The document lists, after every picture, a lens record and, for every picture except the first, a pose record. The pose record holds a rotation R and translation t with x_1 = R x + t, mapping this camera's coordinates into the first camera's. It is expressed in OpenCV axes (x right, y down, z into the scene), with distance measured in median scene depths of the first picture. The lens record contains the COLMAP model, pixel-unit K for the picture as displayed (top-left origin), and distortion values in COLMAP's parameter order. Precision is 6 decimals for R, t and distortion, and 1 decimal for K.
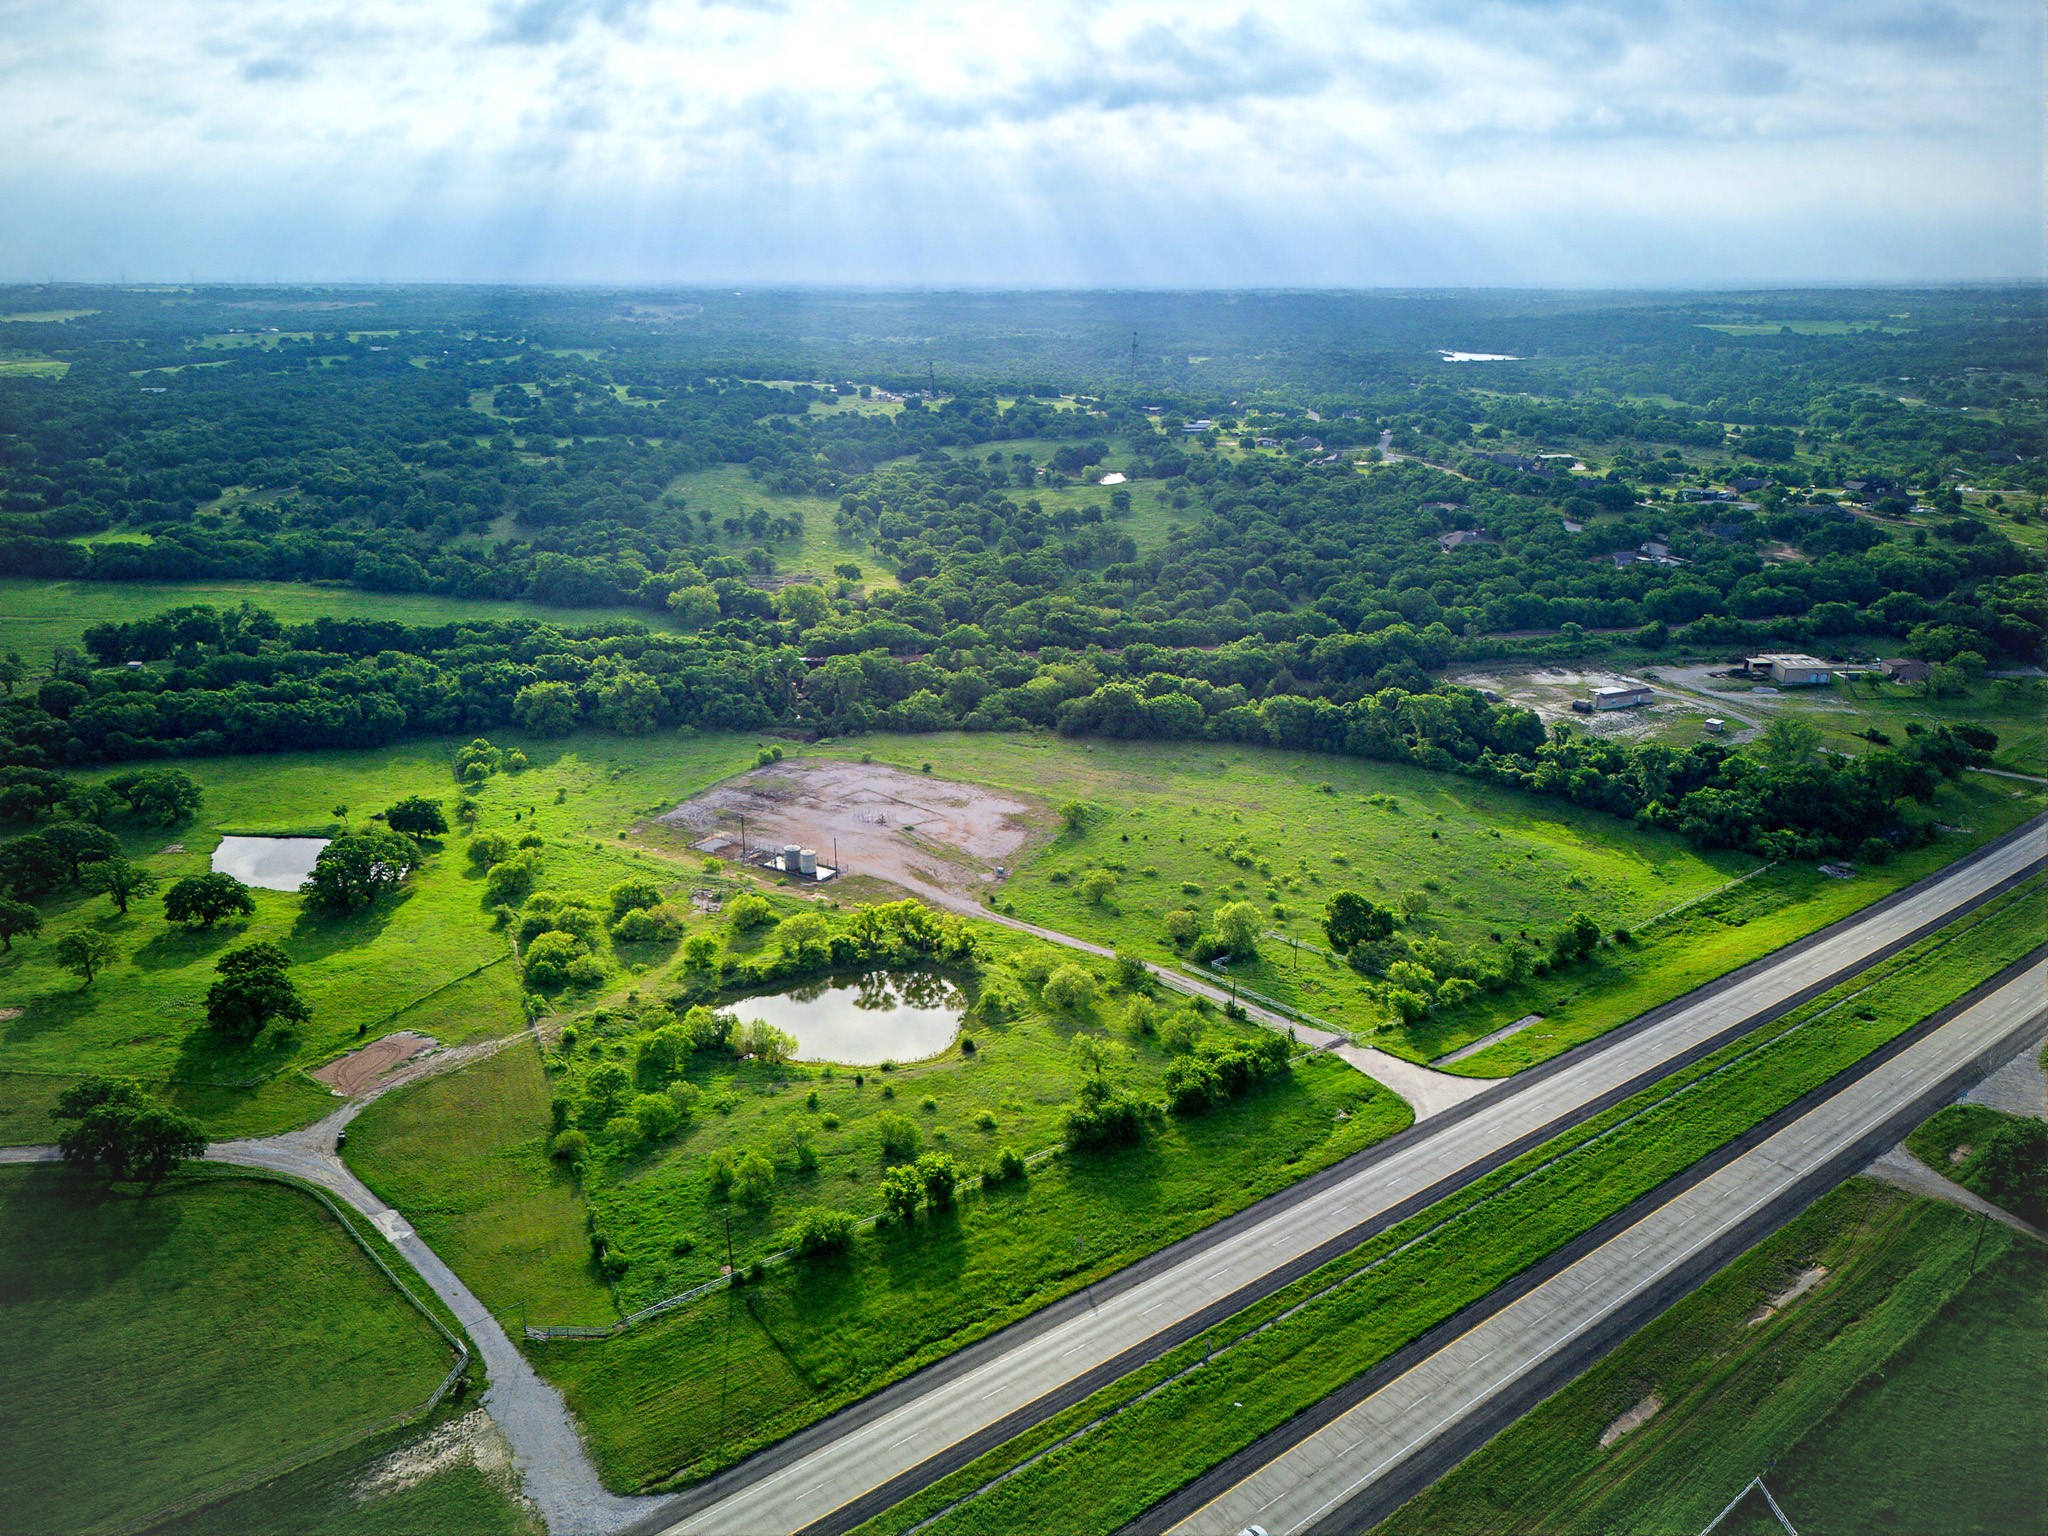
lens RADIAL K [[1435.8, 0, 1019.7], [0, 1435.8, 774.1], [0, 0, 1]] dist [0.070576, -0.065066]
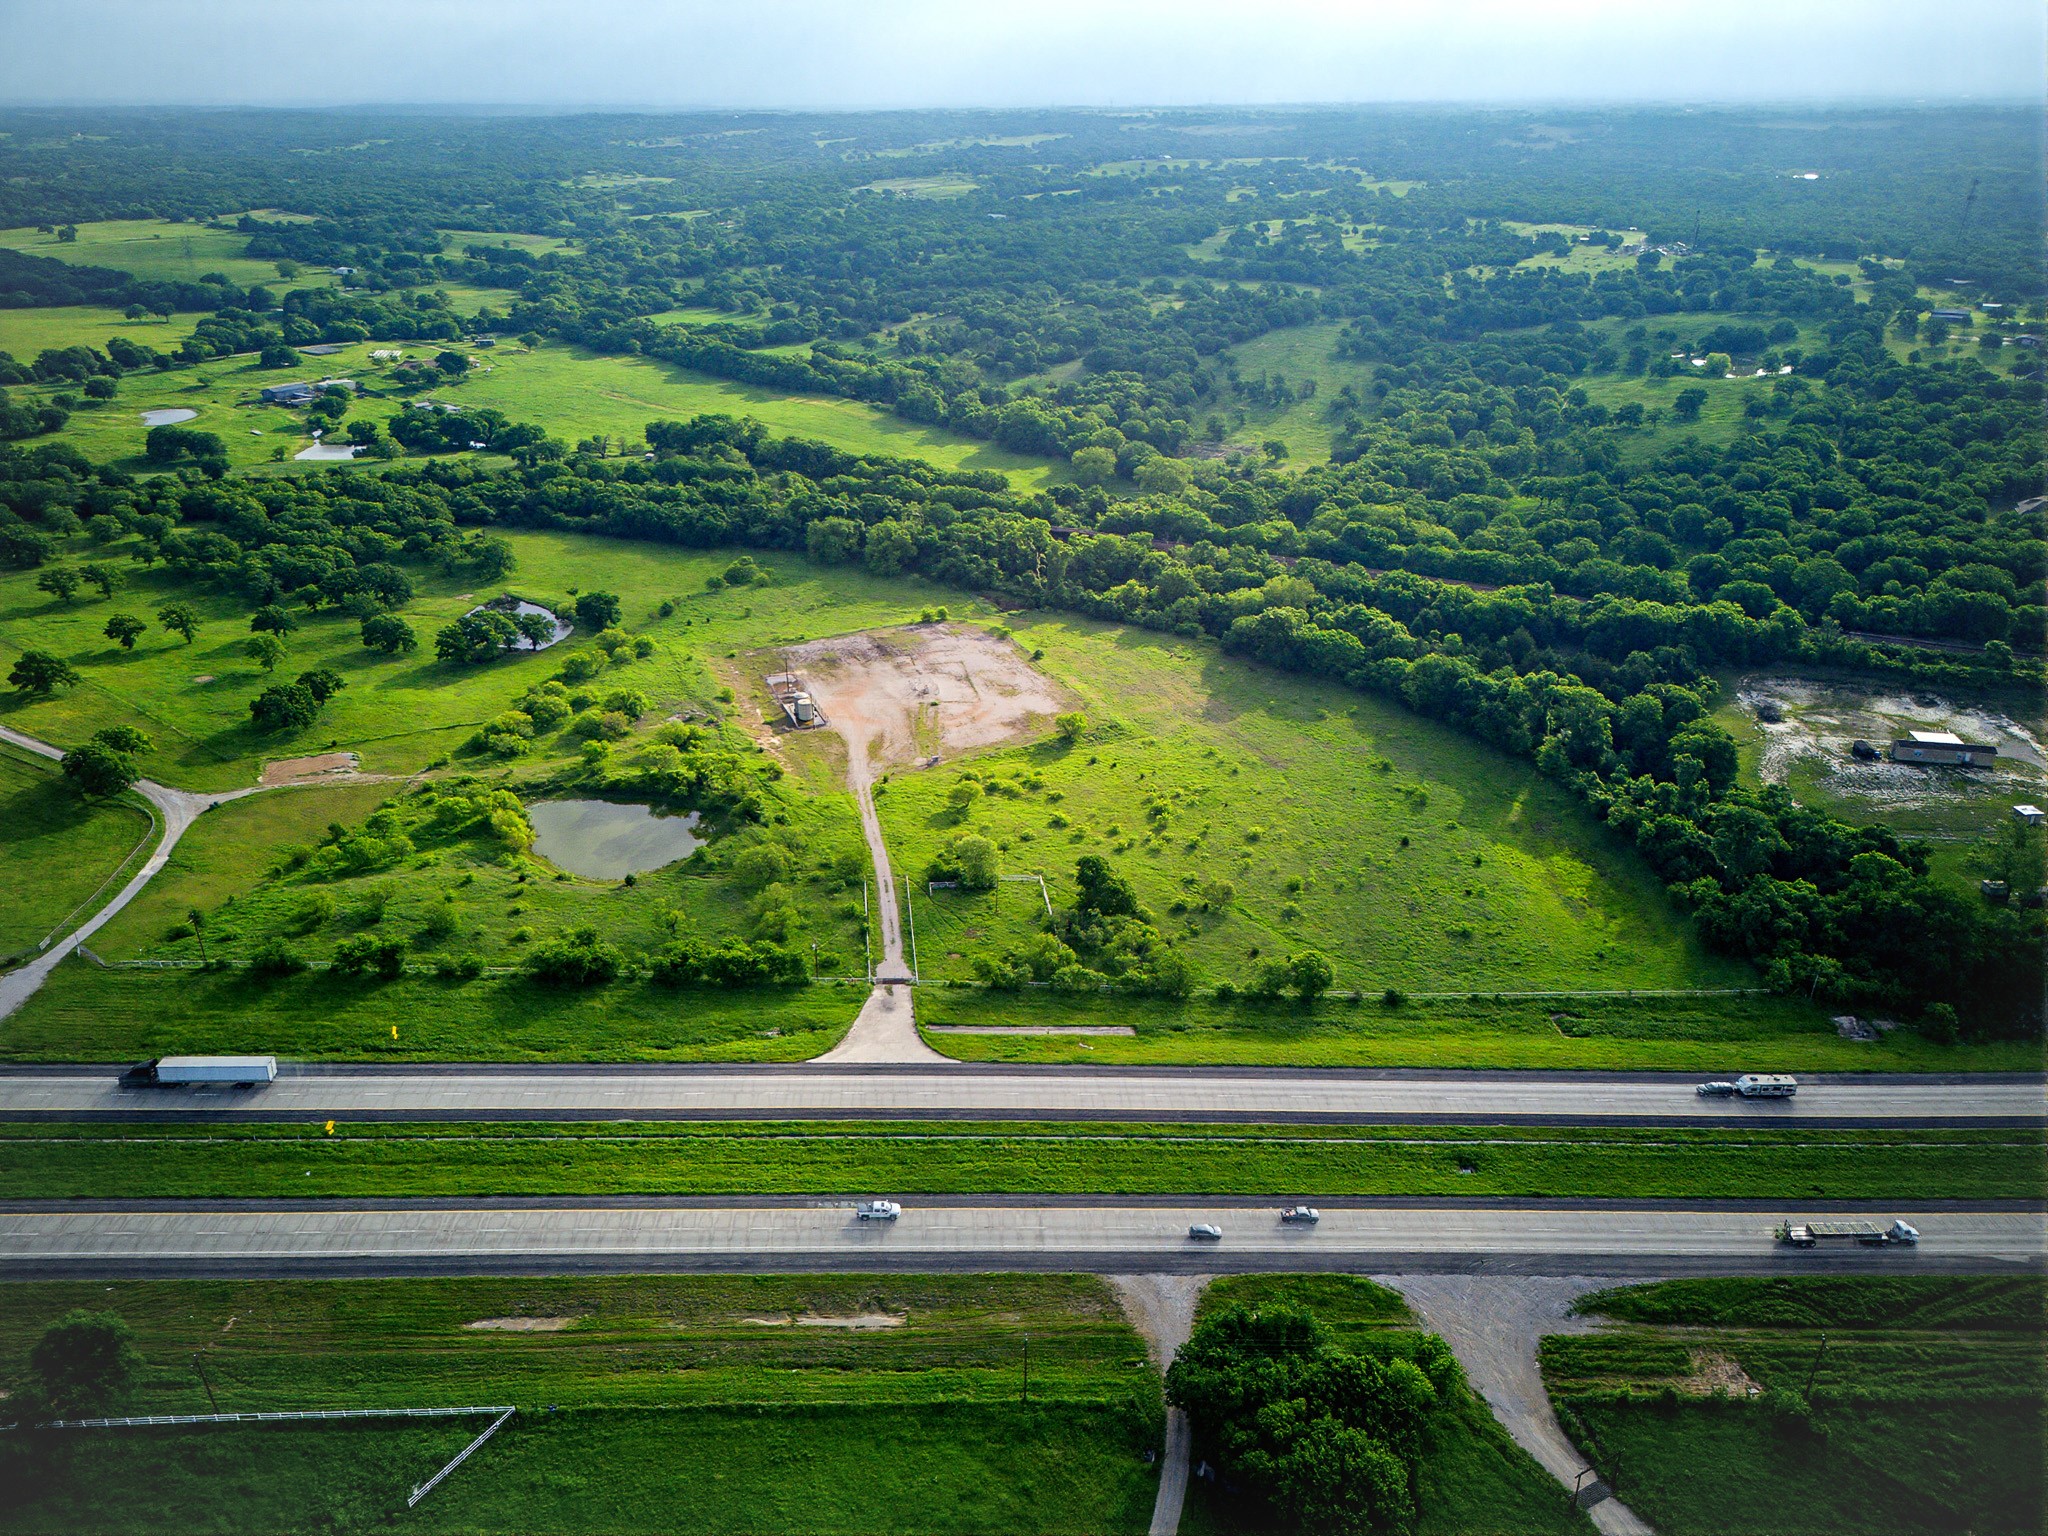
lens RADIAL K [[1438.0, 0, 1019.7], [0, 1438.0, 773.2], [0, 0, 1]] dist [0.069619, -0.065216]
pose [[0.809147, 0.244820, -0.534177, 0.651749], [-0.184609, 0.968956, 0.164447, -0.116217], [0.557854, -0.034447, 0.829224, 0.163648]]
